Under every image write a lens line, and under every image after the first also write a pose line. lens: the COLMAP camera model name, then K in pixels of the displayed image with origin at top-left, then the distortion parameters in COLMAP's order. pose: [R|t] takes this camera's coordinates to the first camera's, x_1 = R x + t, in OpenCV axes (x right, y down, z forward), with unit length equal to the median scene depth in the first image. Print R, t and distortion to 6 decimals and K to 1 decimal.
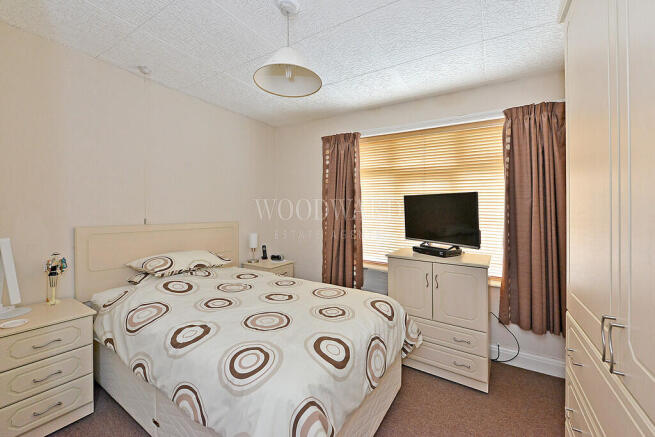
lens RADIAL K [[263.6, 0, 327.4], [0, 263.6, 215.2], [0, 0, 1]] dist [-0.000589, -0.000495]
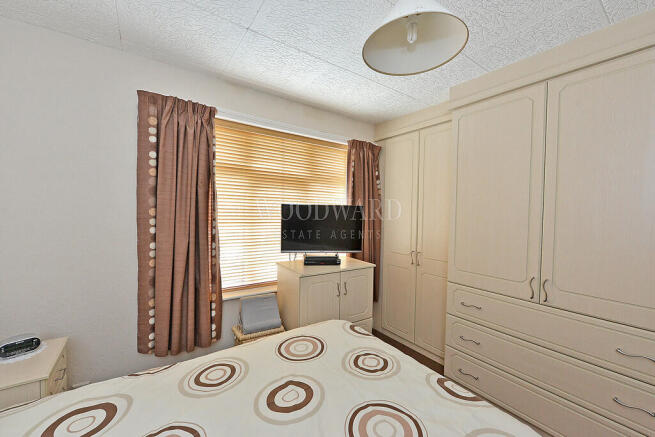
lens RADIAL K [[263.6, 0, 325.8], [0, 263.6, 215.2], [0, 0, 1]] dist [-0.000589, -0.000495]
pose [[0.388027, -0.022168, 0.921381, -0.420643], [0.008736, 0.999754, 0.020374, -0.046875], [-0.921607, 0.000144, 0.388125, 0.468055]]
